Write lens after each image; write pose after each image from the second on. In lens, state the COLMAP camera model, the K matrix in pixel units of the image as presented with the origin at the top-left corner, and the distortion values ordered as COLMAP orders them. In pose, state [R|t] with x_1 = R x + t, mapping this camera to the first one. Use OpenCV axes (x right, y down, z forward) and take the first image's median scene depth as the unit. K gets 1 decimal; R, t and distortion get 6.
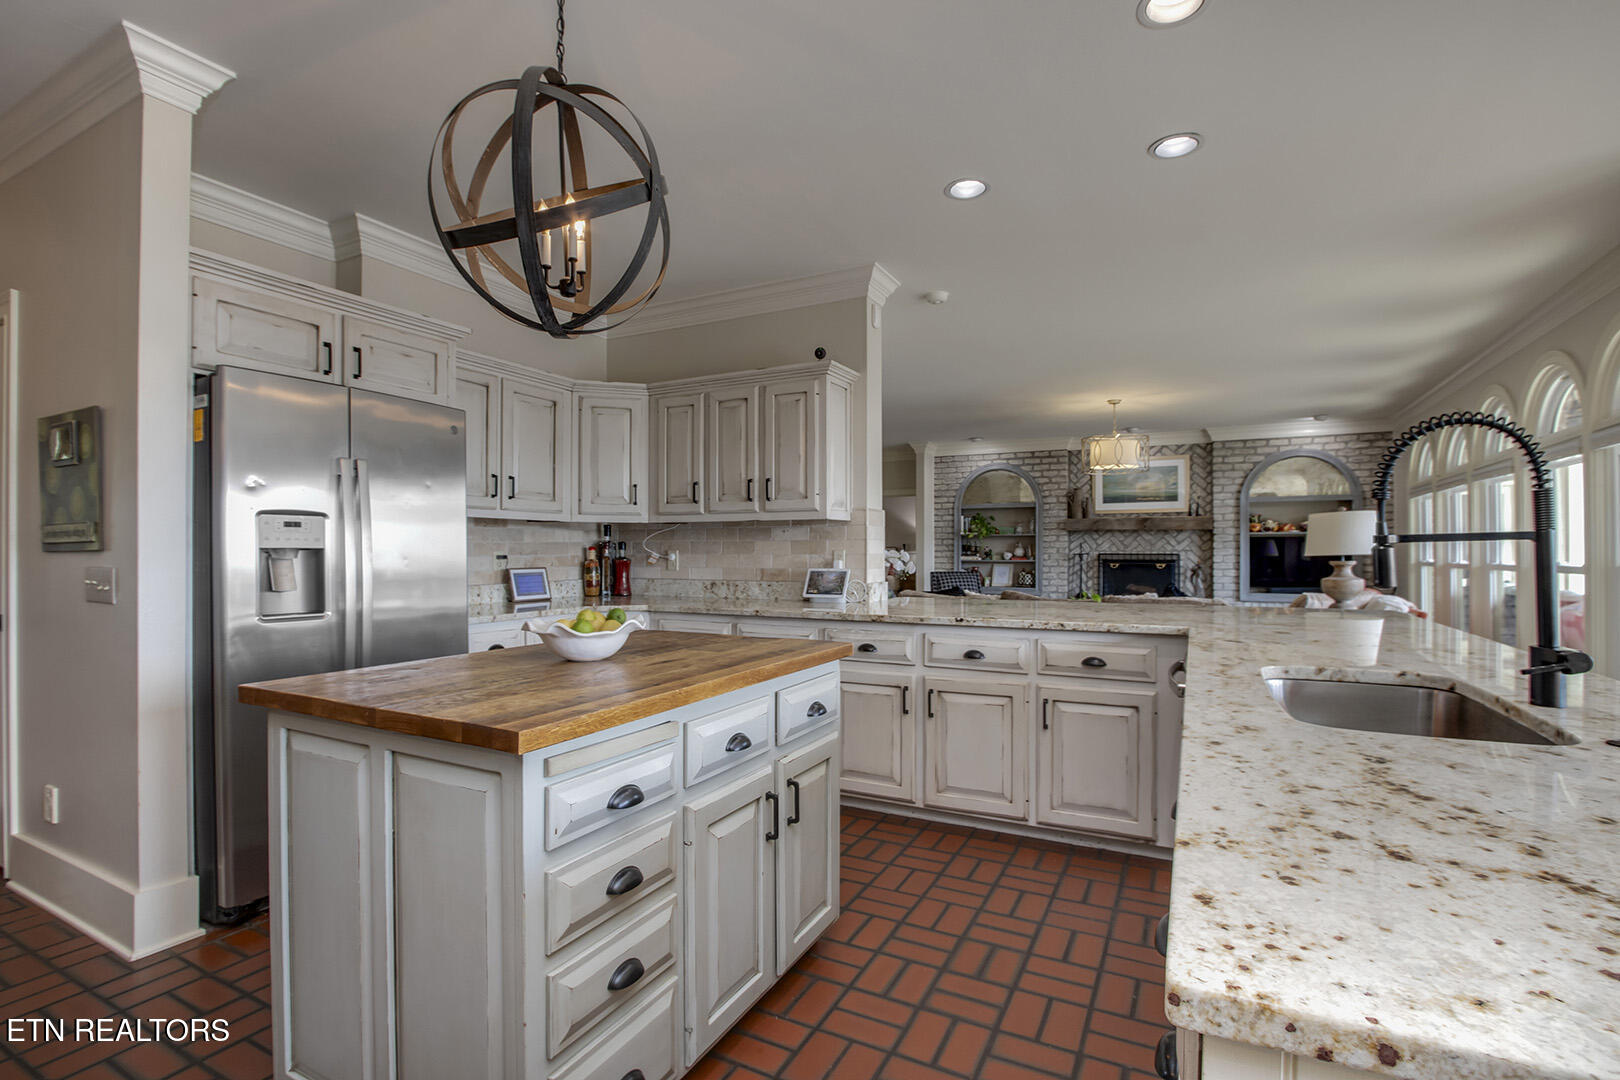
lens RADIAL K [[757.7, 0, 808.9], [0, 757.7, 547.8], [0, 0, 1]] dist [-0.021490, 0.003791]
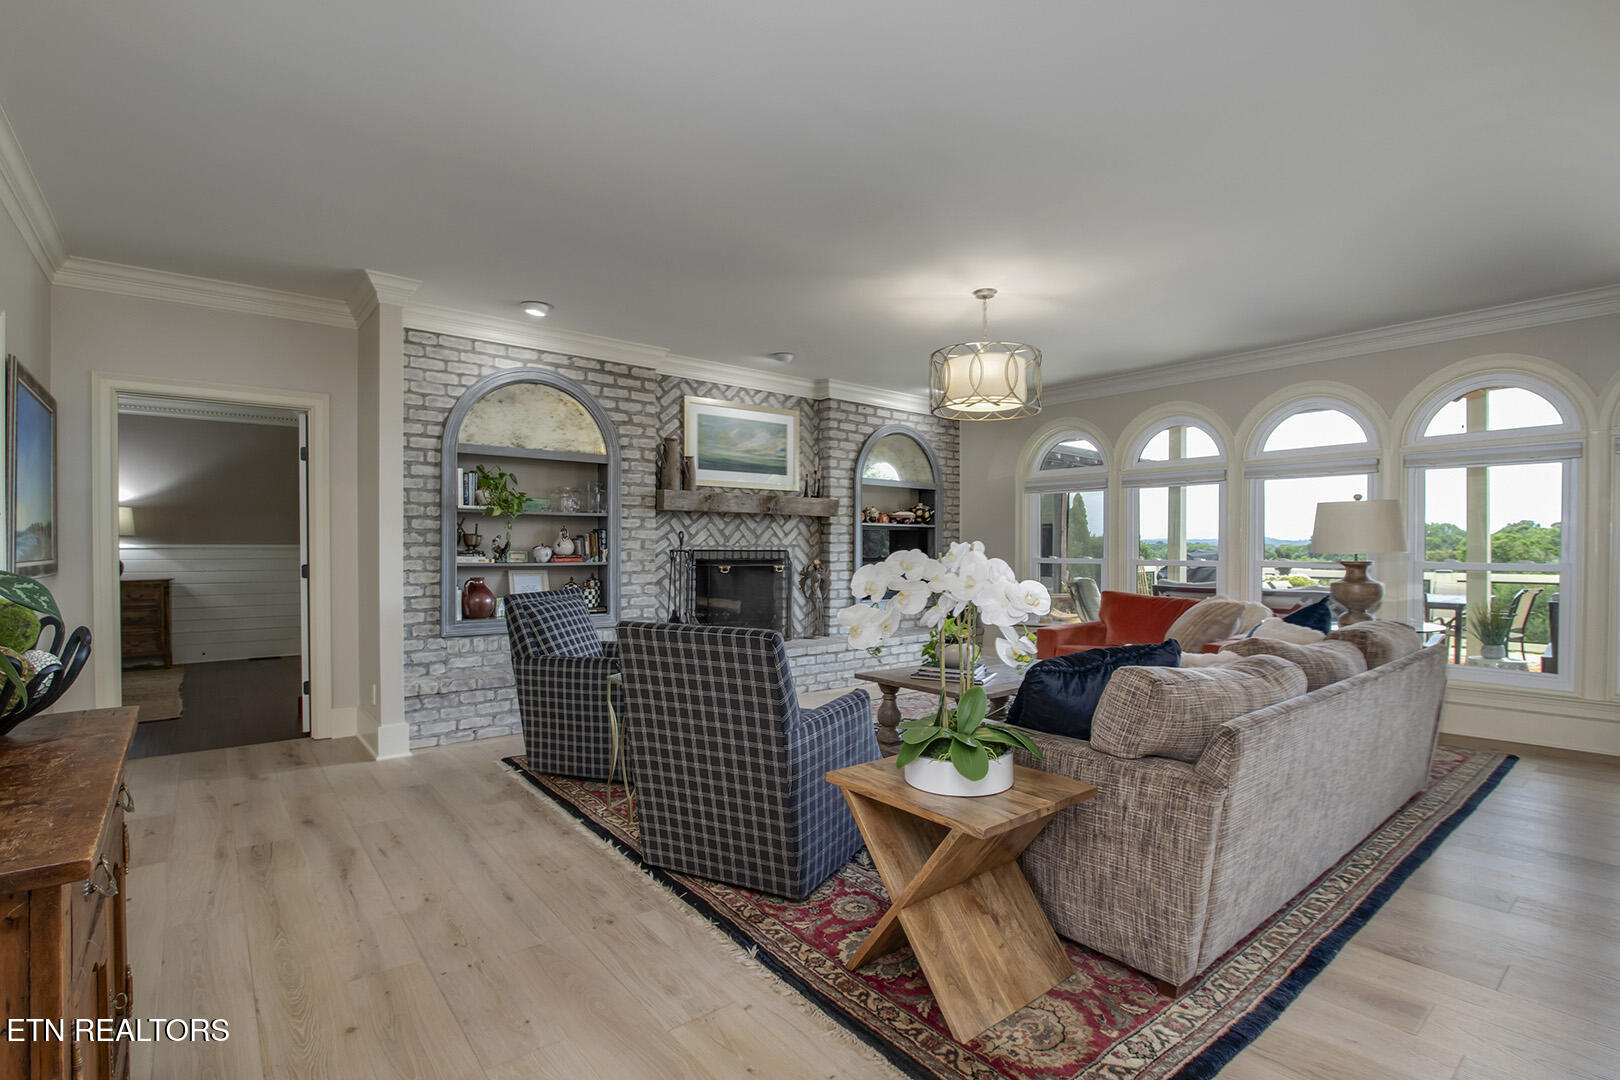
lens RADIAL K [[757.7, 0, 808.4], [0, 757.7, 546.6], [0, 0, 1]] dist [-0.021490, 0.003791]
pose [[0.401986, 0.001922, 0.915644, -0.298930], [-0.007716, 0.999969, 0.001288, 0.007341], [-0.915613, -0.007583, 0.401988, 1.406314]]
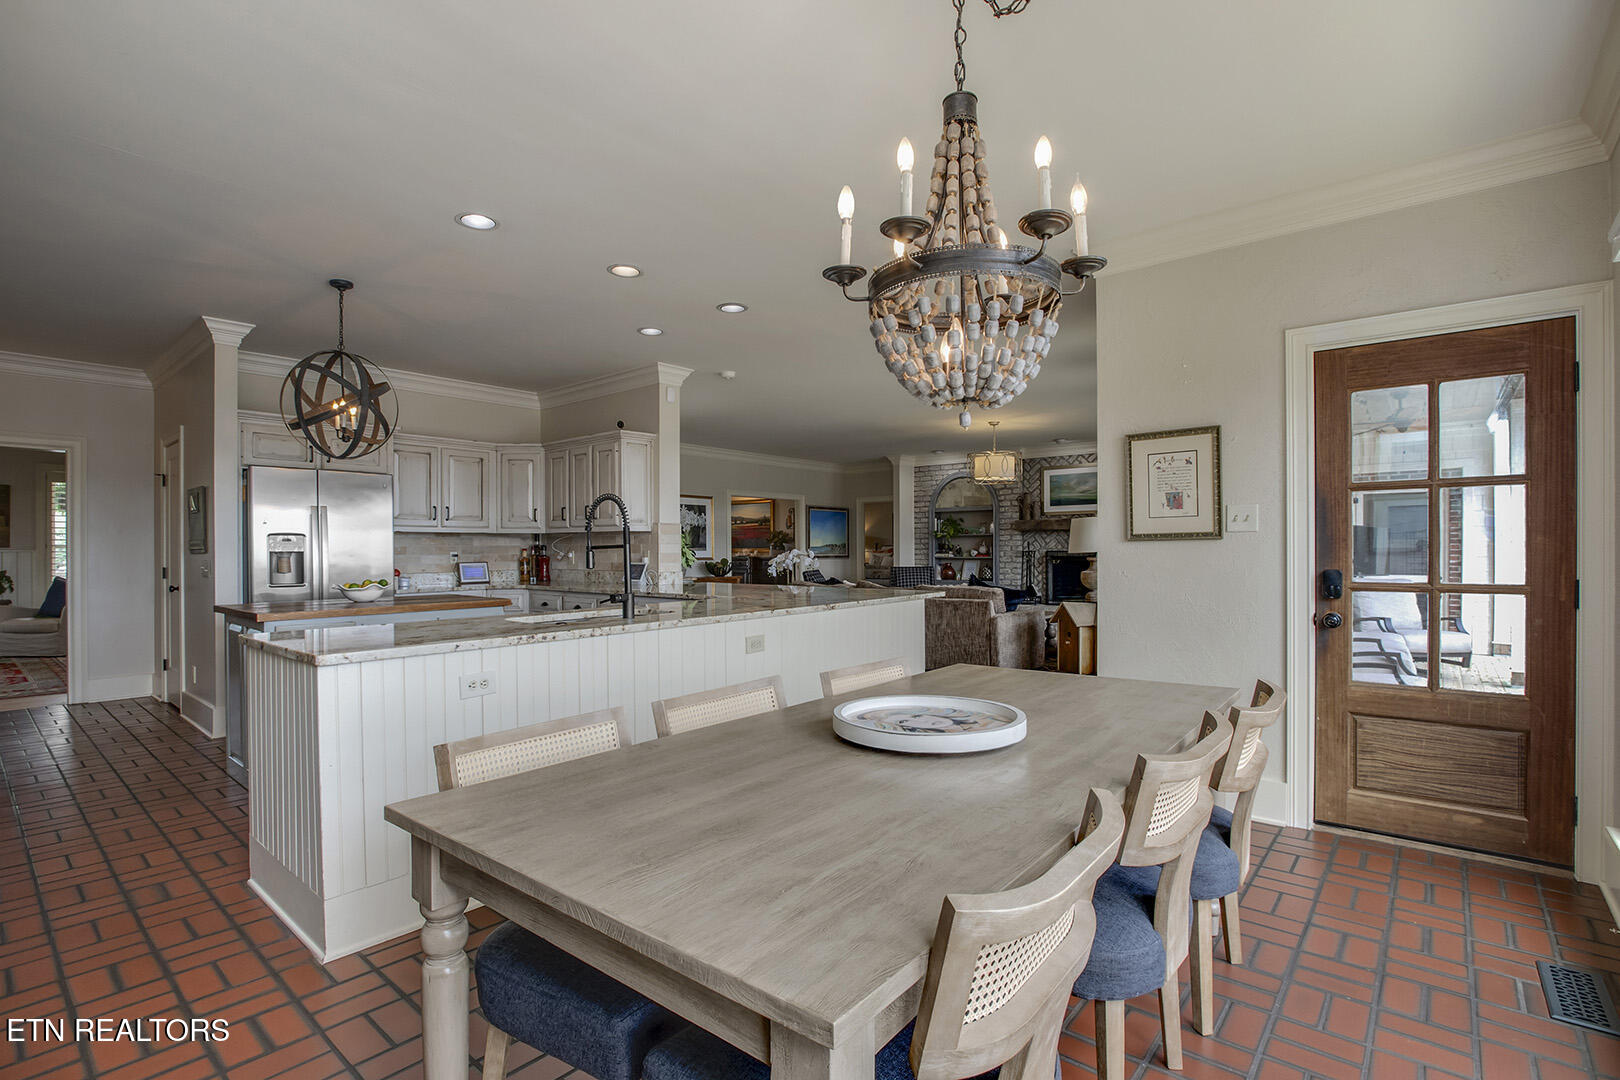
lens RADIAL K [[757.7, 0, 810.7], [0, 757.7, 550.1], [0, 0, 1]] dist [-0.021490, 0.003791]
pose [[0.975996, -0.003267, -0.217763, 0.604189], [0.004793, 0.999967, 0.006482, -0.005284], [0.217735, -0.007371, 0.975980, -0.358428]]
